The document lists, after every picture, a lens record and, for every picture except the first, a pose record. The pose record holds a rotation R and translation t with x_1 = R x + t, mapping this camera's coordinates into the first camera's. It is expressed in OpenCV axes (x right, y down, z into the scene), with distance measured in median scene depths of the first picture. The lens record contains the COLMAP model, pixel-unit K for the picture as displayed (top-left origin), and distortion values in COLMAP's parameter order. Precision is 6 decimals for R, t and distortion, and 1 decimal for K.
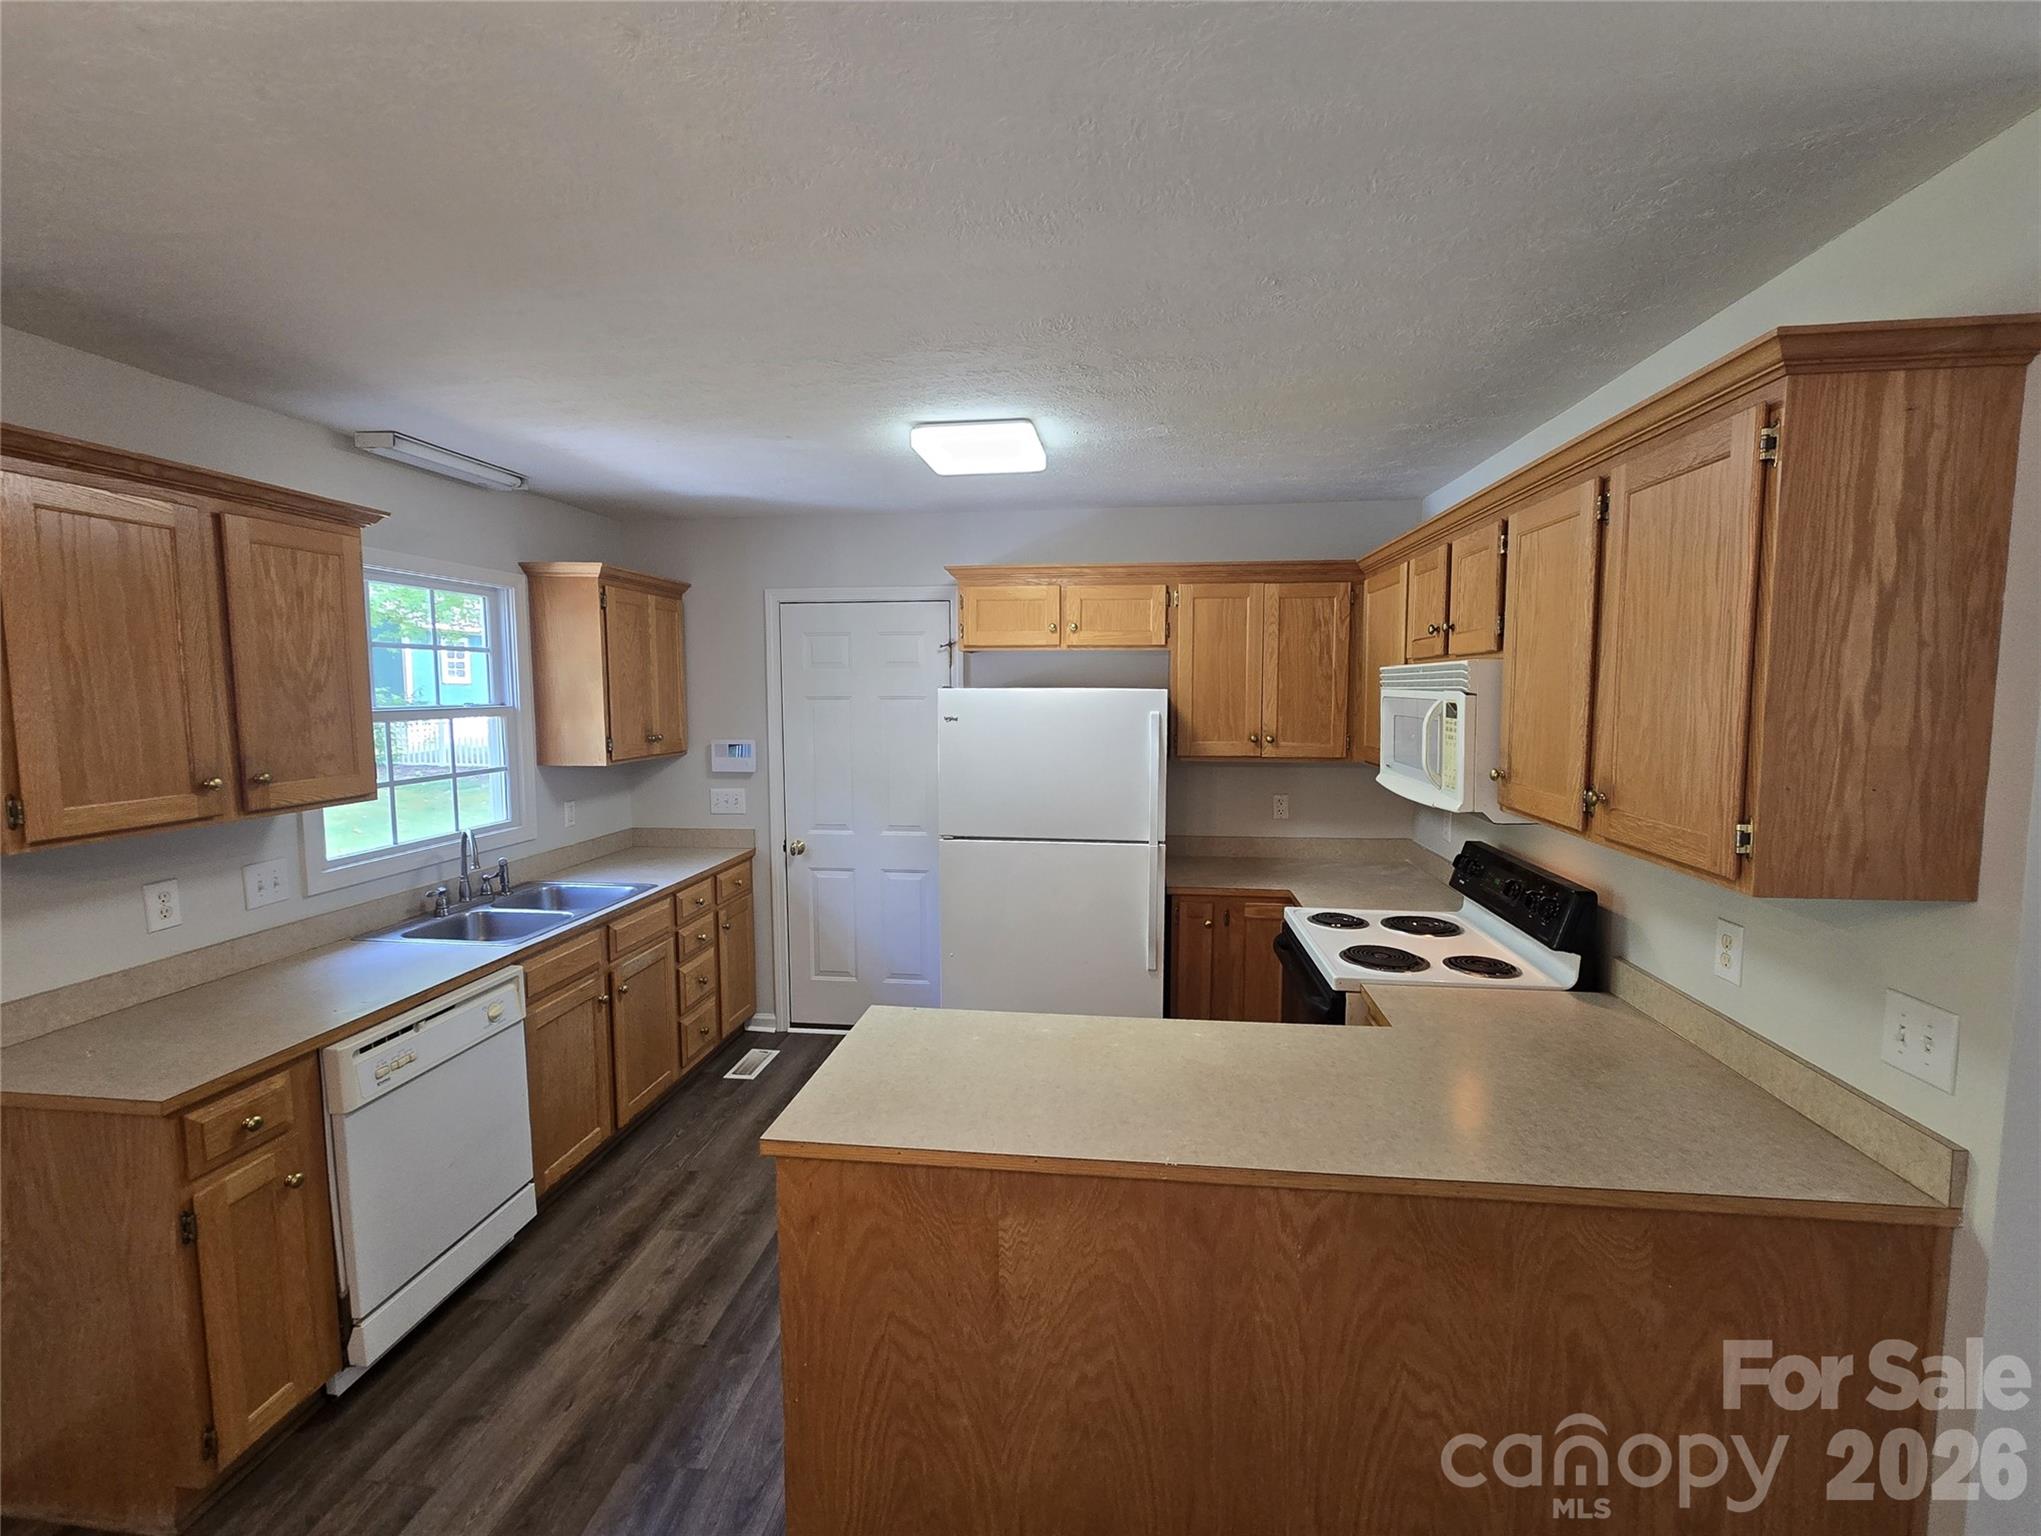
lens RADIAL K [[885.4, 0, 1022.4], [0, 885.4, 760.4], [0, 0, 1]] dist [-0.002408, -0.000607]
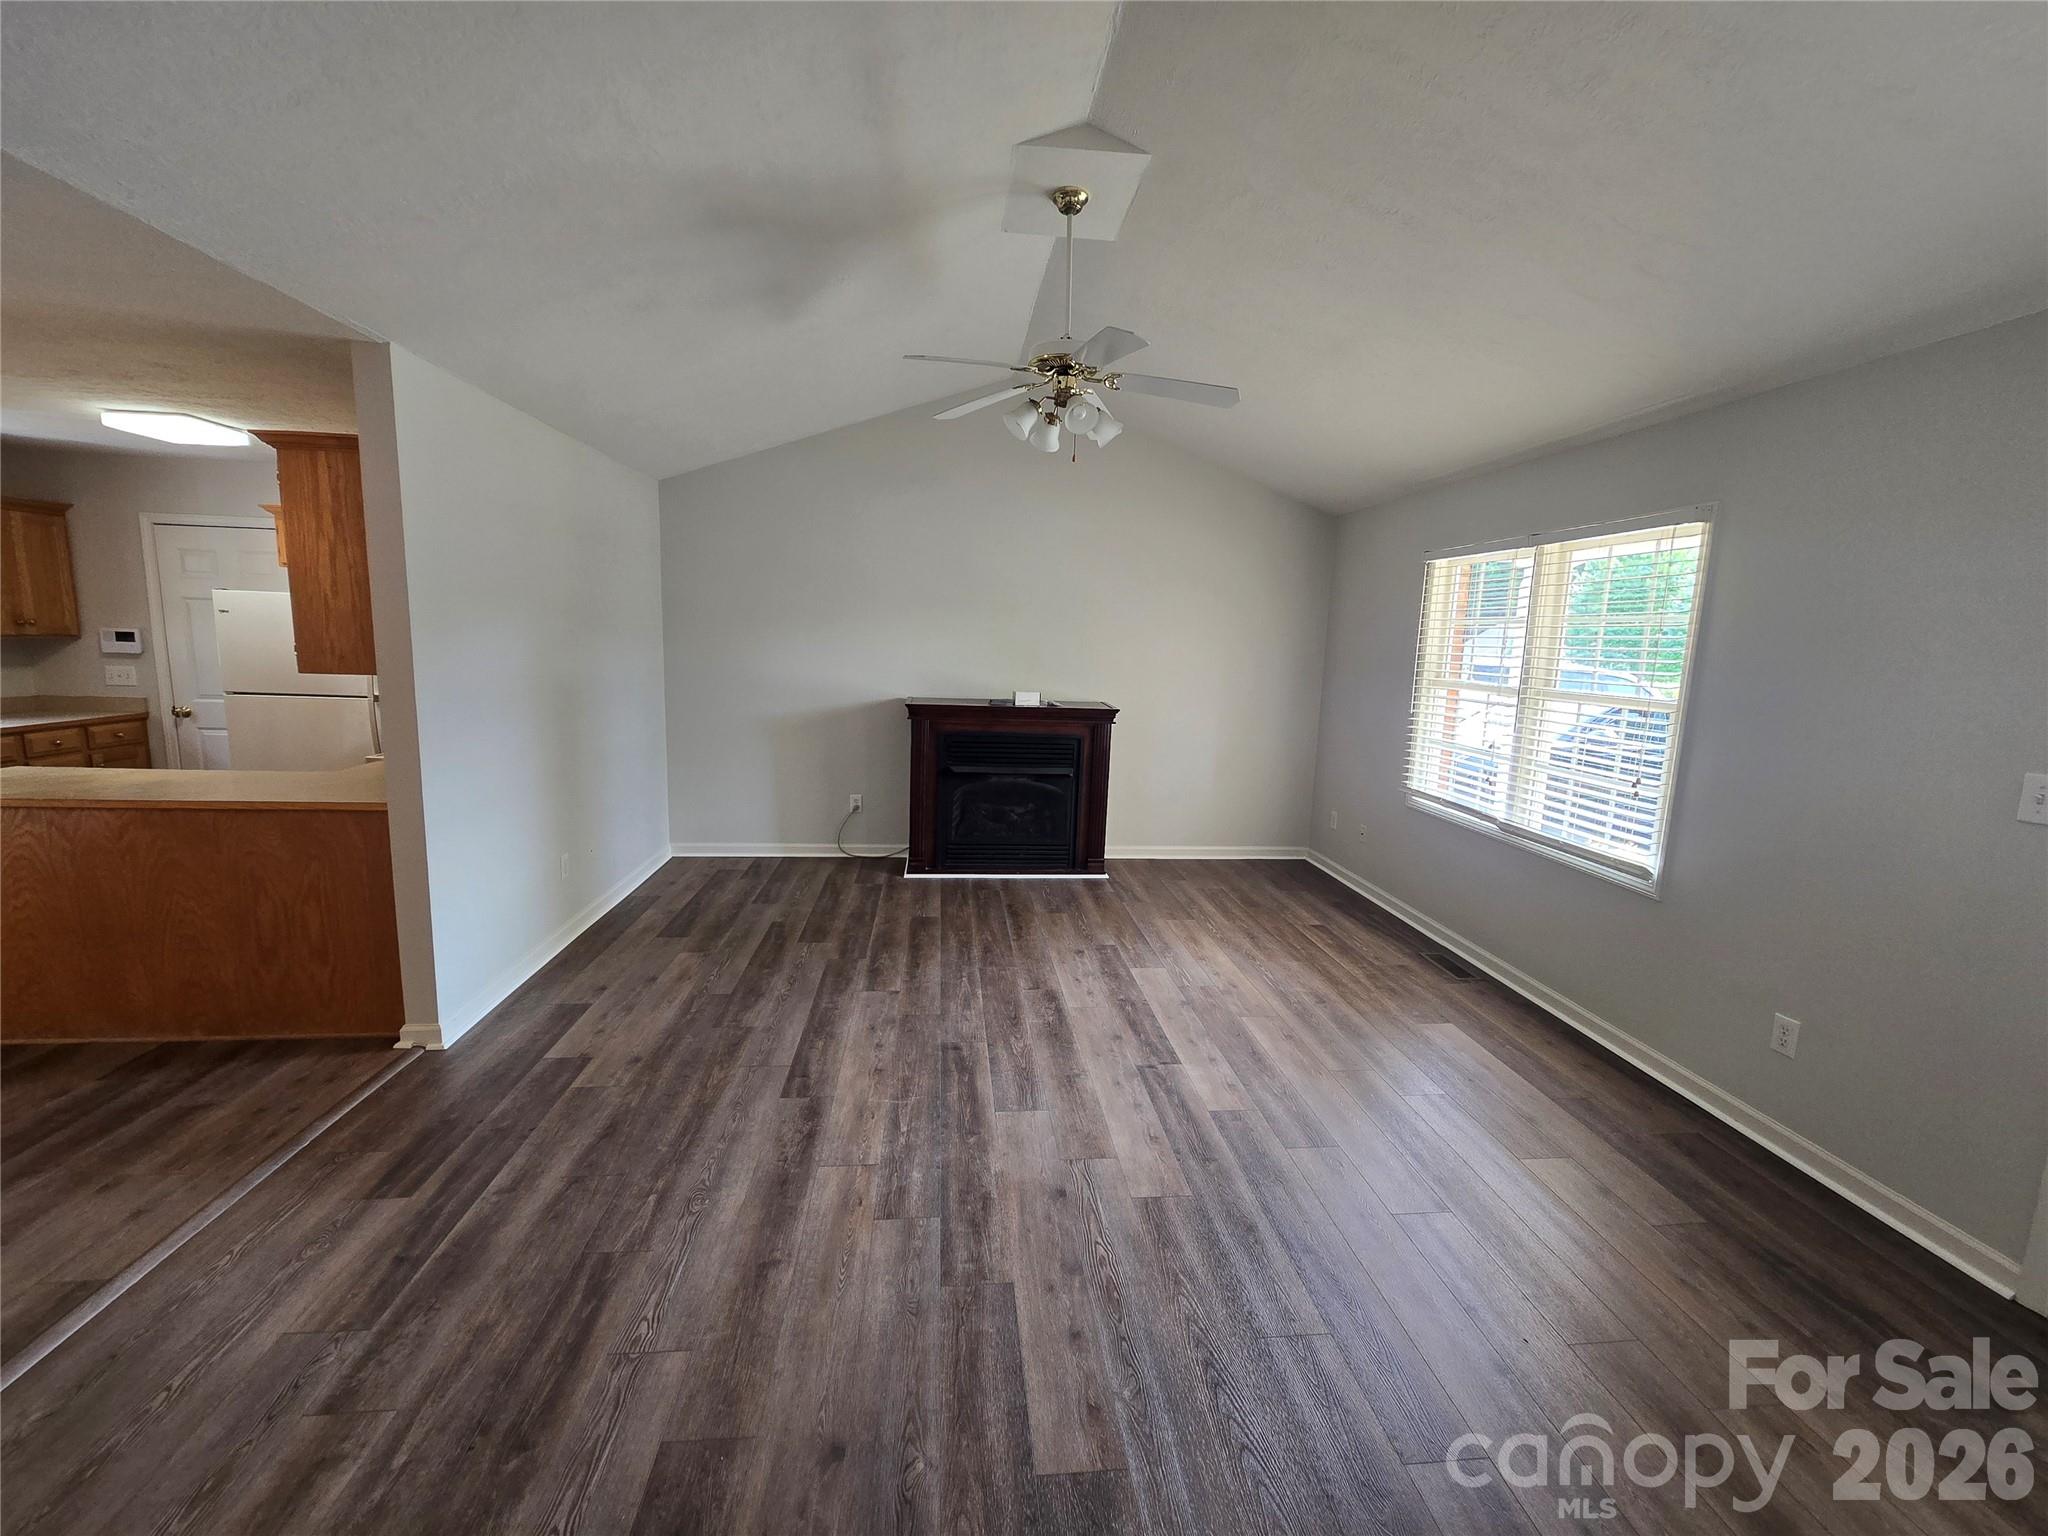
lens RADIAL K [[843.8, 0, 1021.4], [0, 843.8, 763.4], [0, 0, 1]] dist [-0.000138, 0.000050]
pose [[0.976590, 0.004697, 0.215056, 1.405097], [-0.019640, 0.997533, 0.067402, 0.129446], [-0.214209, -0.070048, 0.974273, -1.021149]]
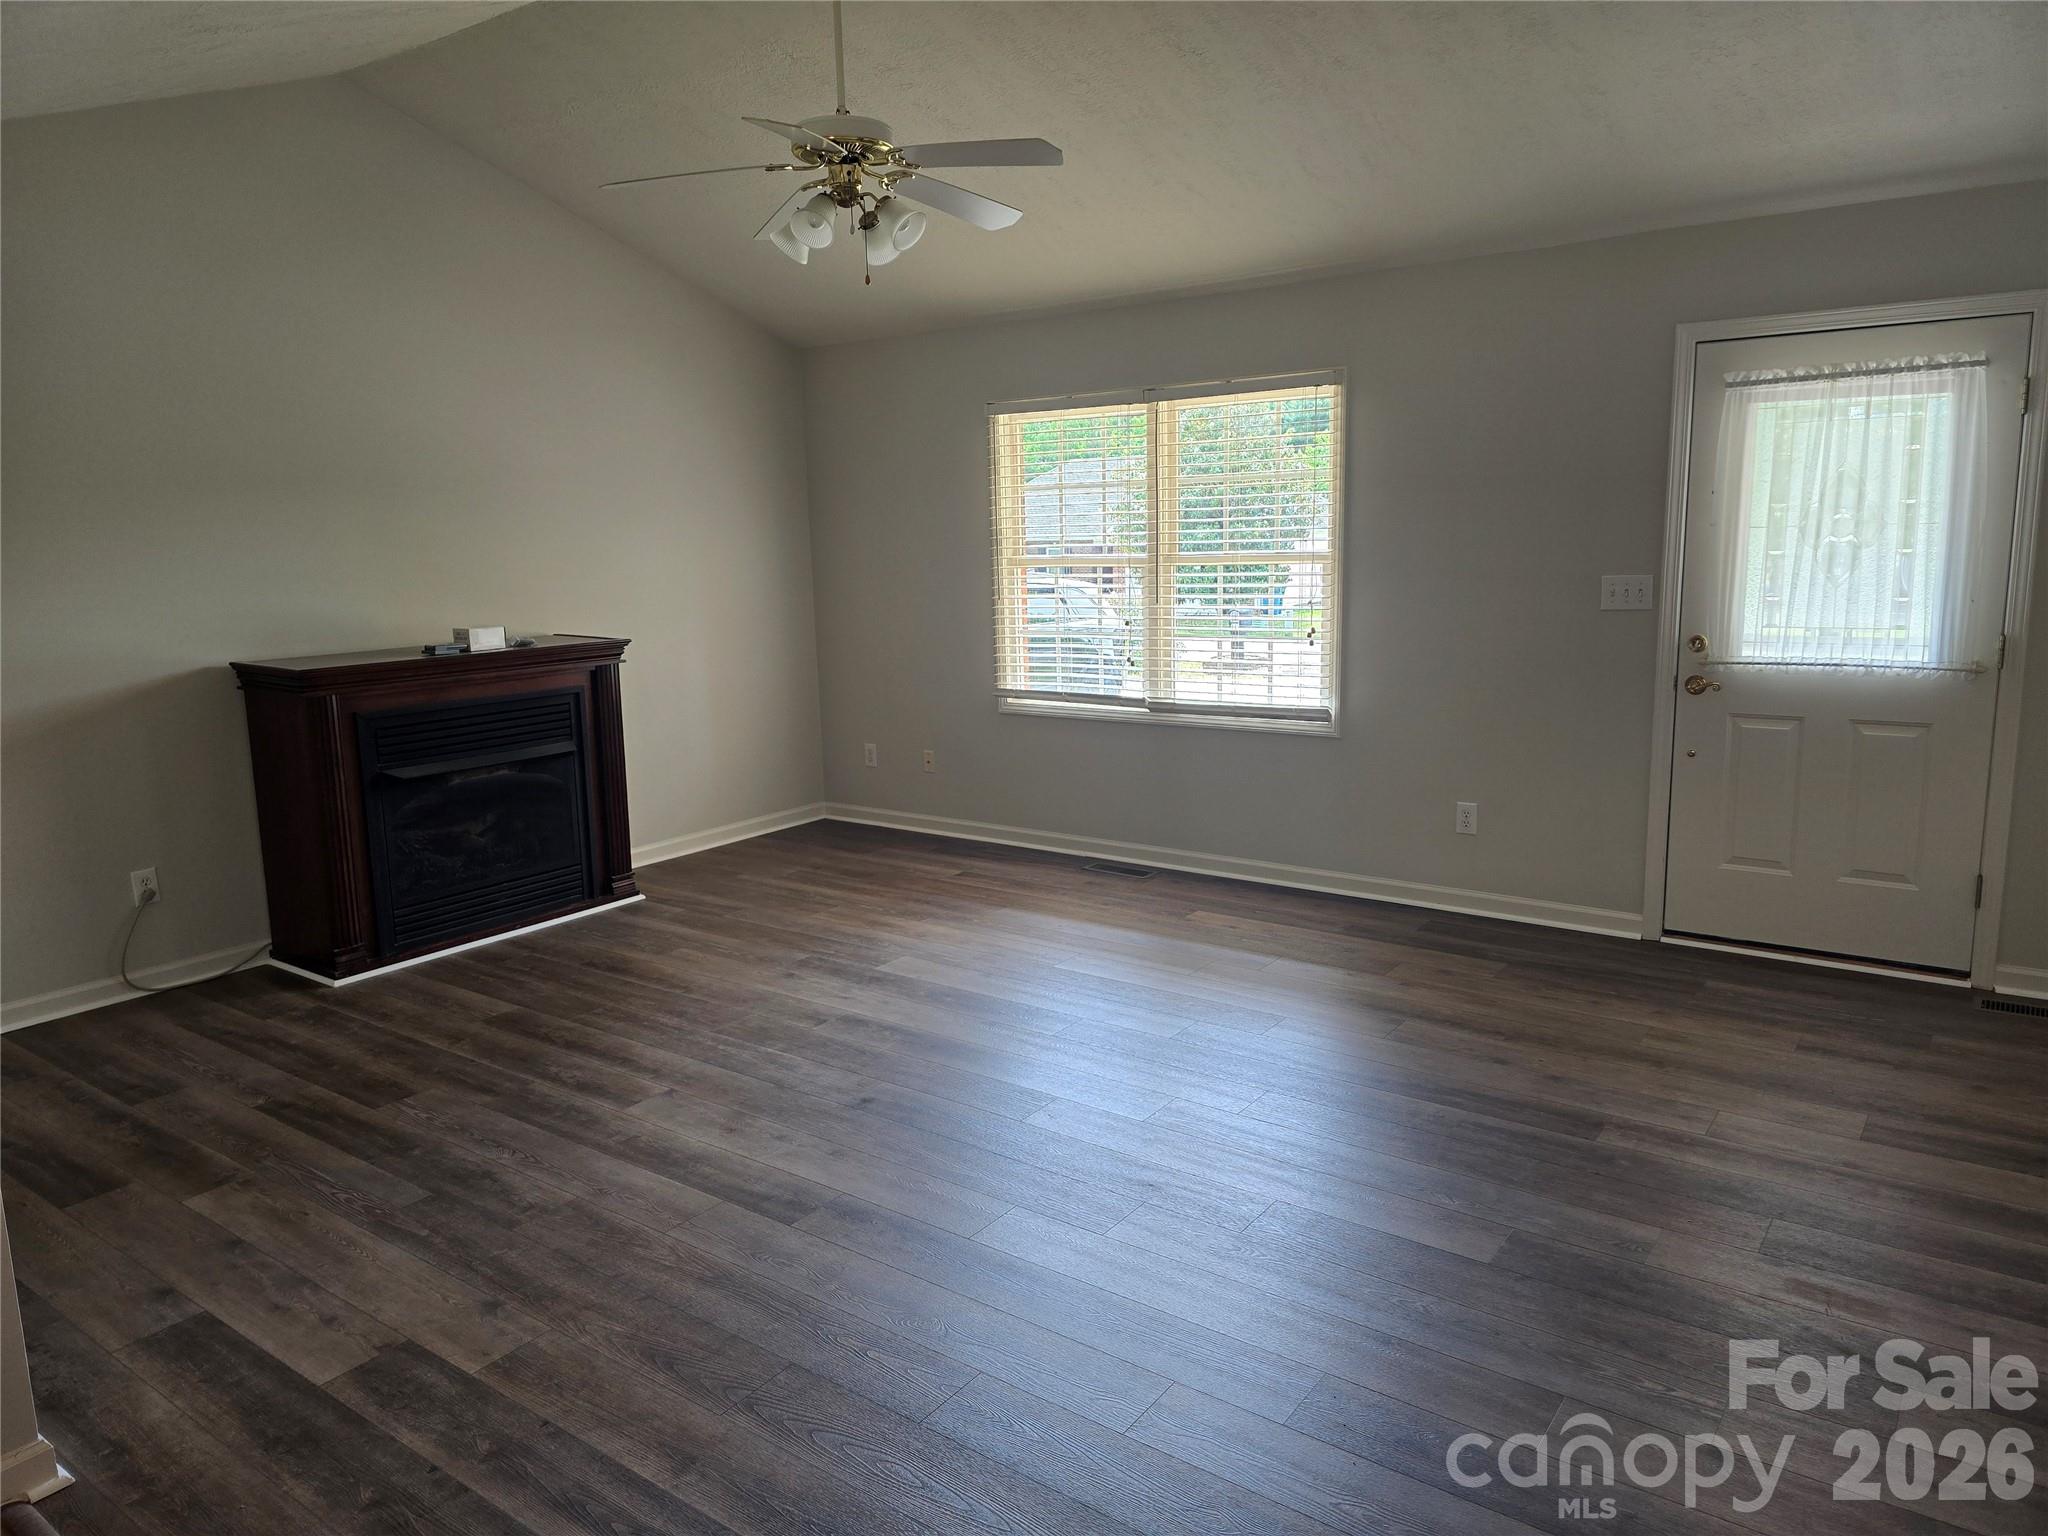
lens RADIAL K [[1375.5, 0, 1024.0], [0, 1375.5, 768.0], [0, 0, 1]] dist [0.099947, -0.099624]
pose [[0.496424, -0.157082, 0.853750, 0.226092], [0.098580, 0.987331, 0.124339, 0.120038], [-0.862465, 0.022438, 0.505620, -0.628796]]
